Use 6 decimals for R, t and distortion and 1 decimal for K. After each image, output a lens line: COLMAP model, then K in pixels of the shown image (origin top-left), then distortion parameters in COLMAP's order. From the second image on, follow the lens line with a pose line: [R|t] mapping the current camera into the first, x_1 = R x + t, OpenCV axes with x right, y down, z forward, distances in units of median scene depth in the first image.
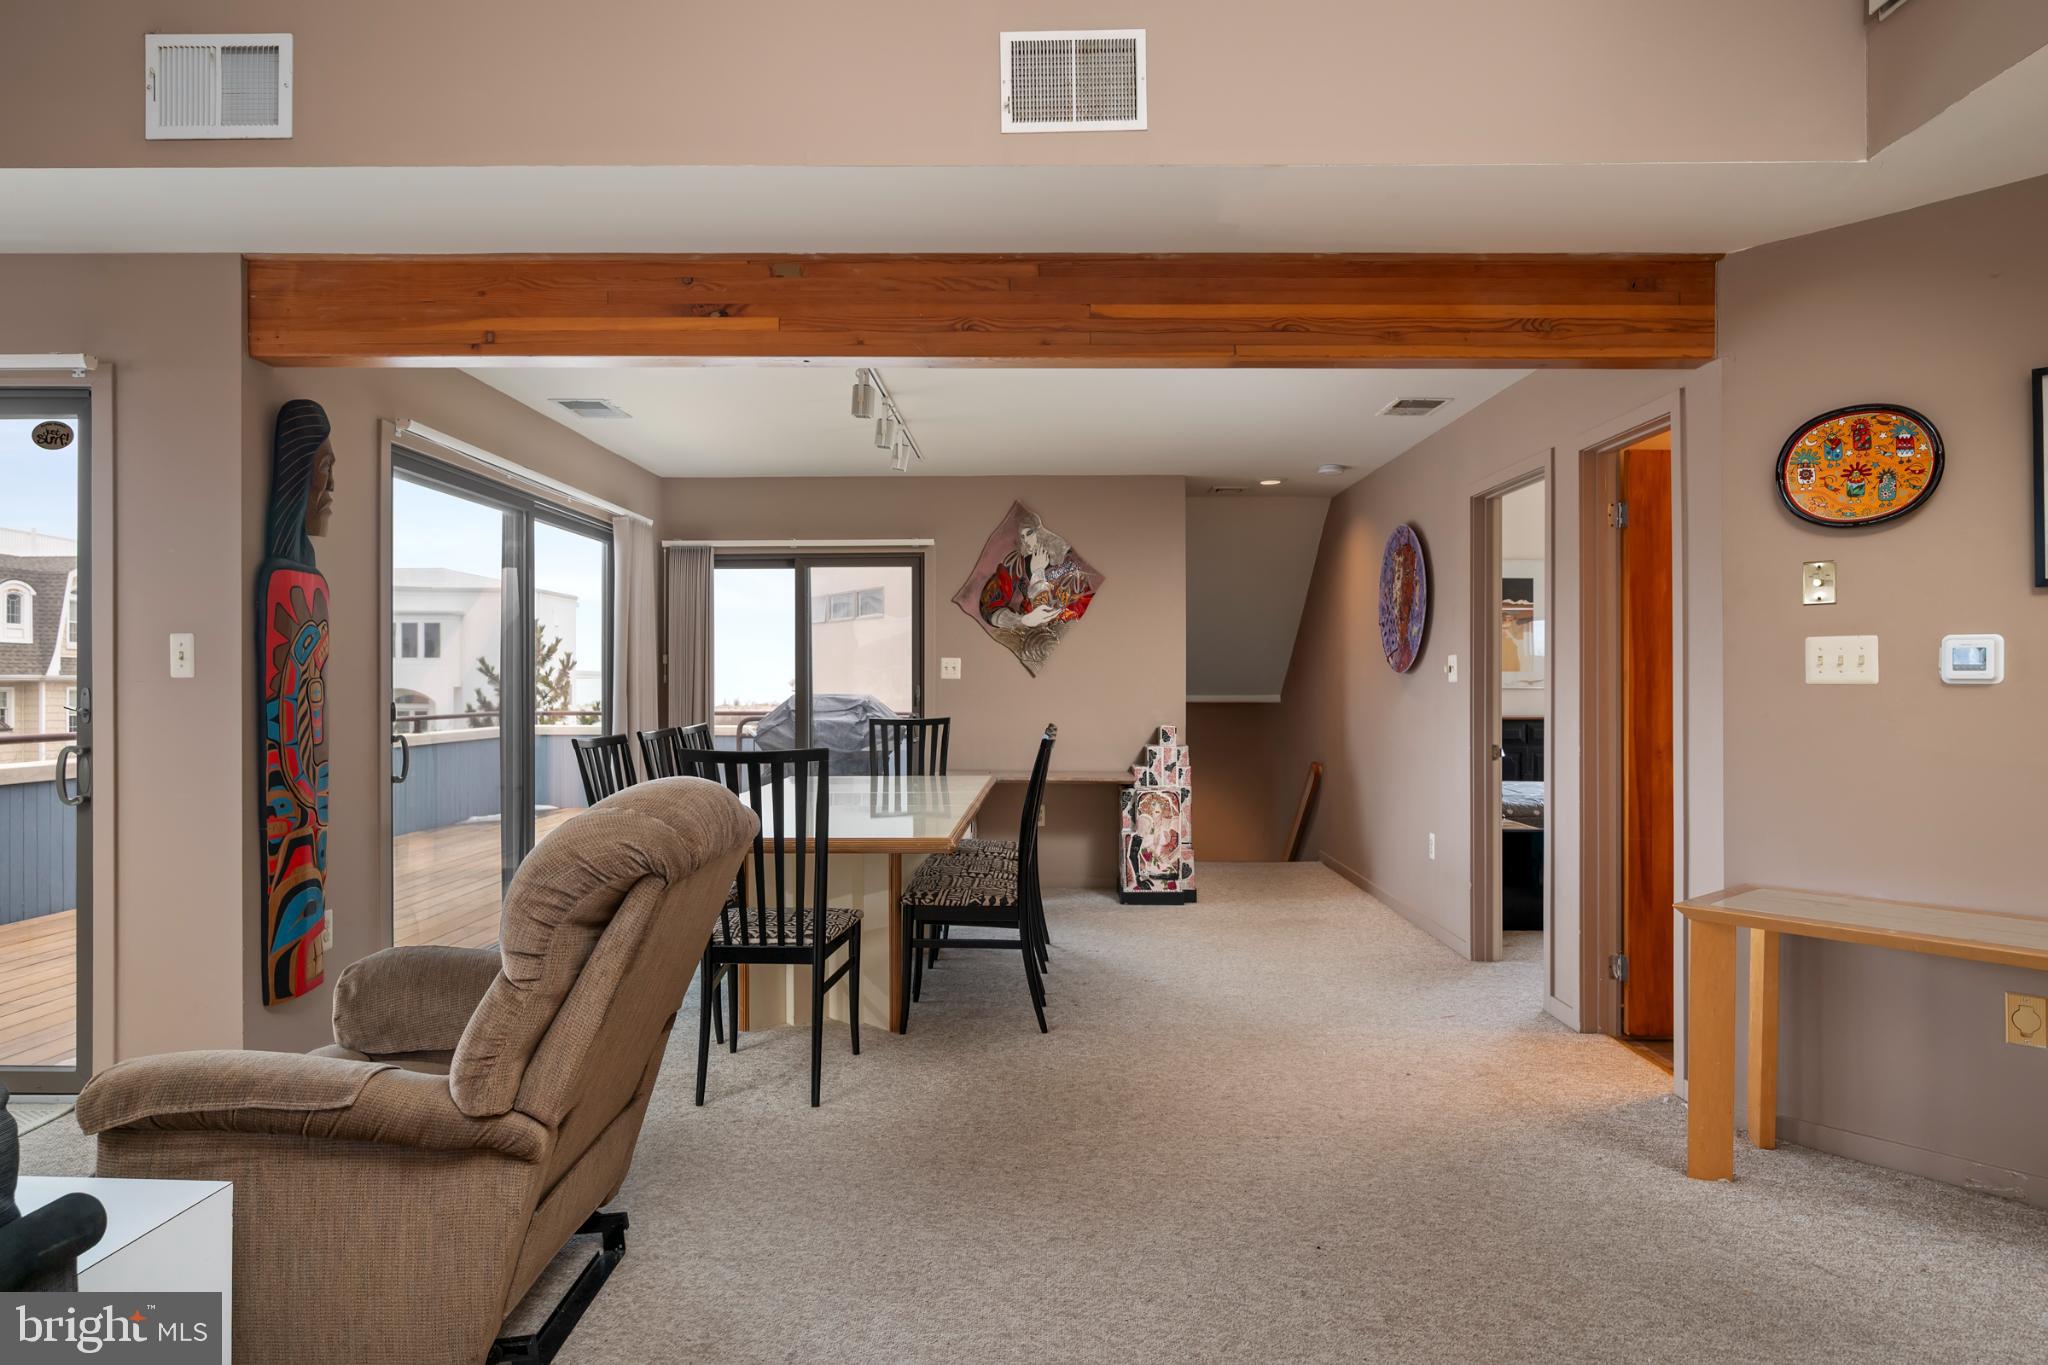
lens RADIAL K [[1193.1, 0, 1019.4], [0, 1193.1, 682.7], [0, 0, 1]] dist [-0.007130, -0.001119]
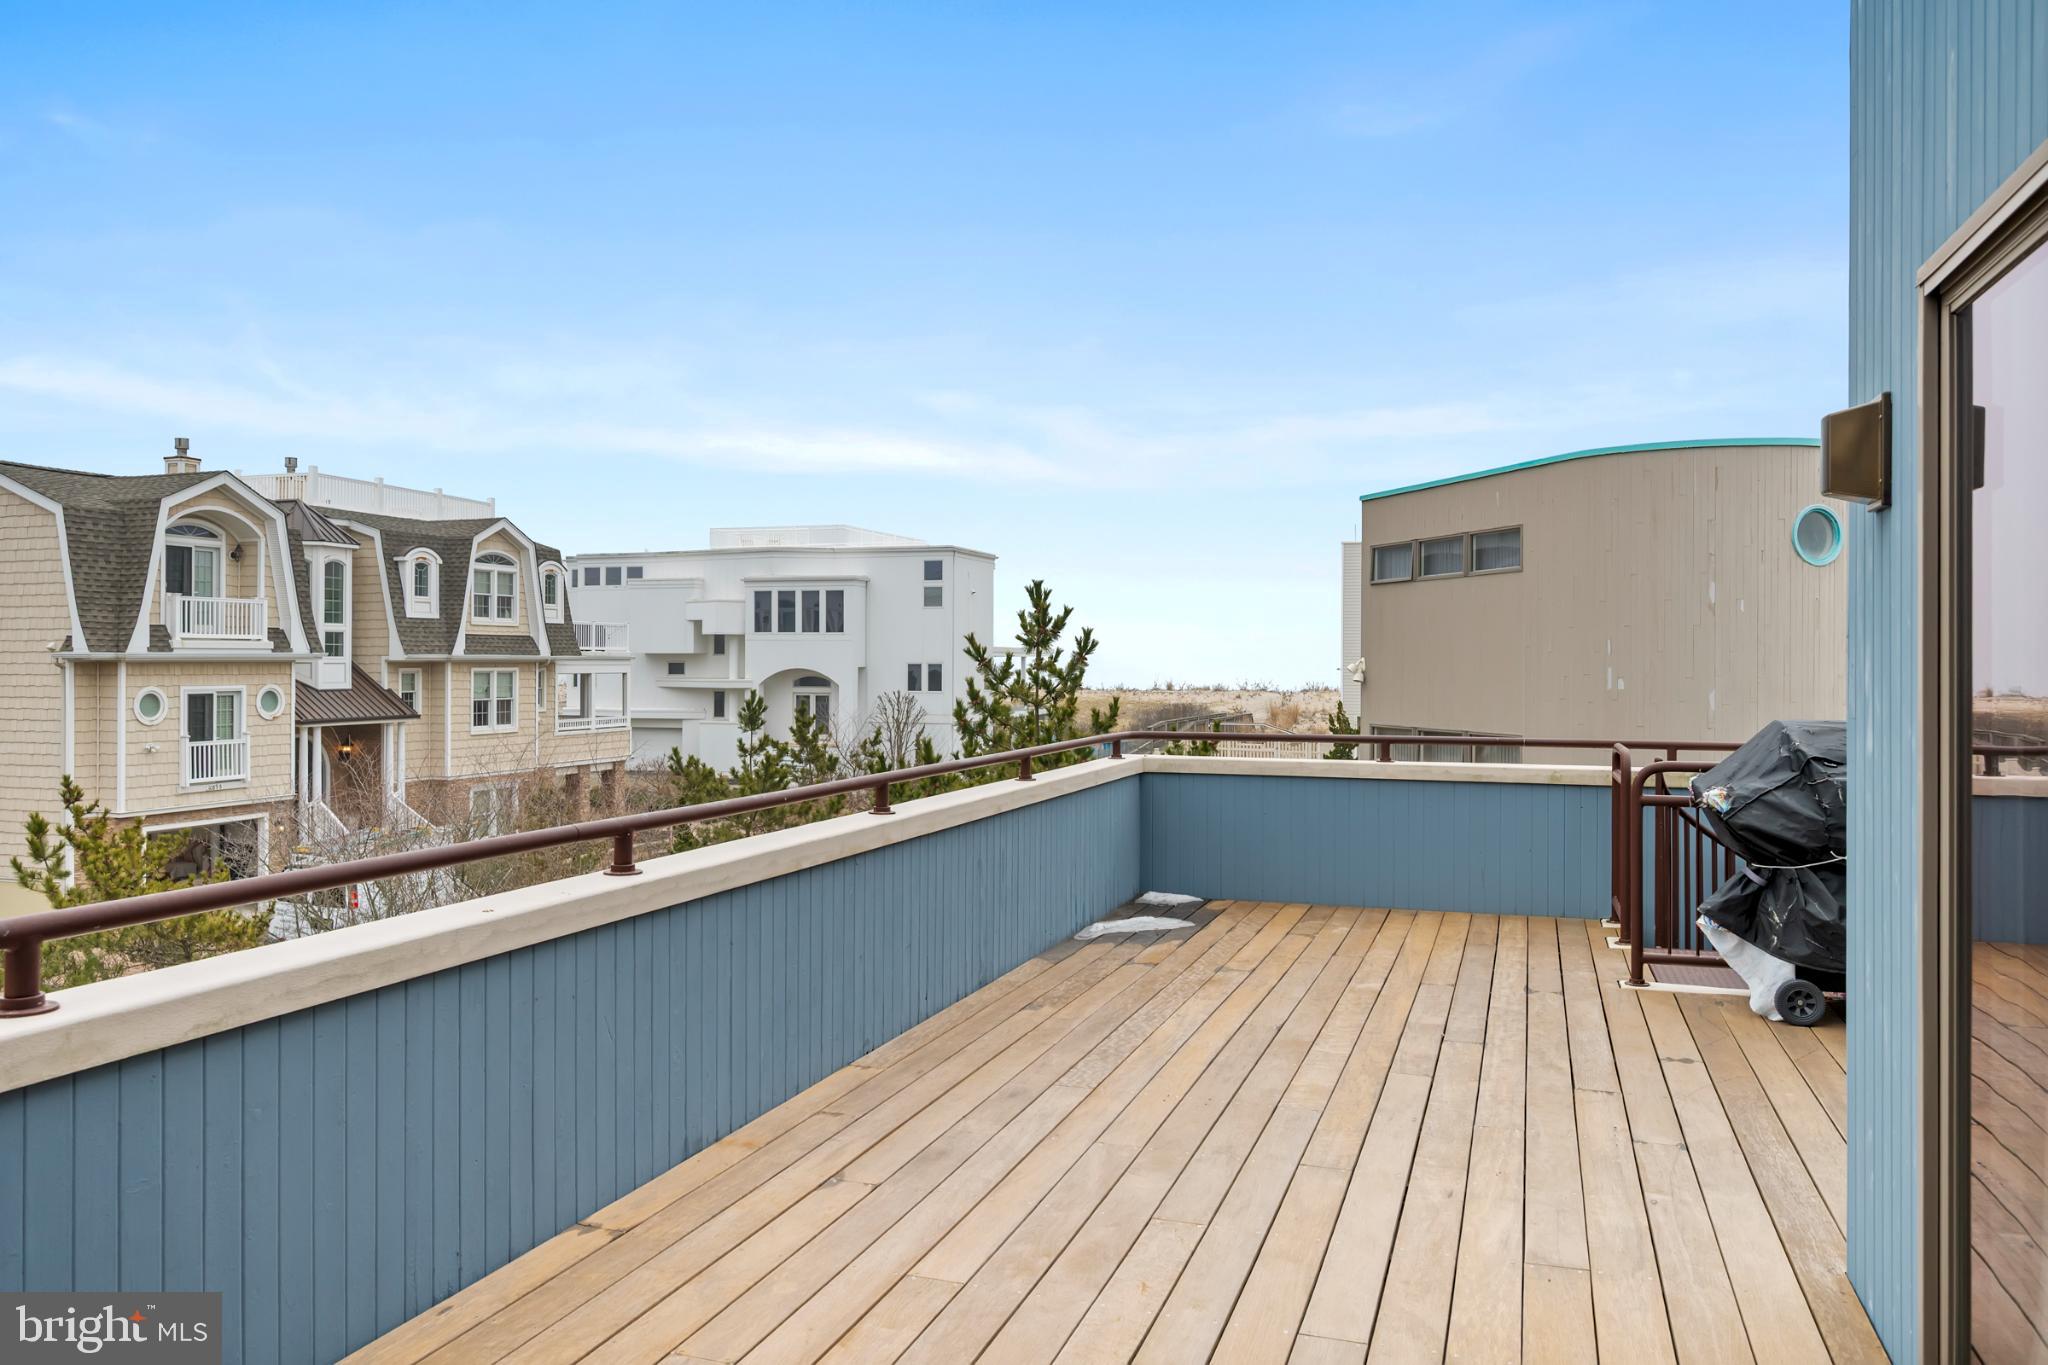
lens RADIAL K [[1440.9, 0, 1027.6], [0, 1440.9, 675.9], [0, 0, 1]] dist [-0.054491, -0.000351]
pose [[0.954598, 0.007395, -0.297806, -0.108744], [-0.004055, 0.999922, 0.011833, -0.004867], [0.297870, -0.010088, 0.954553, 0.130253]]
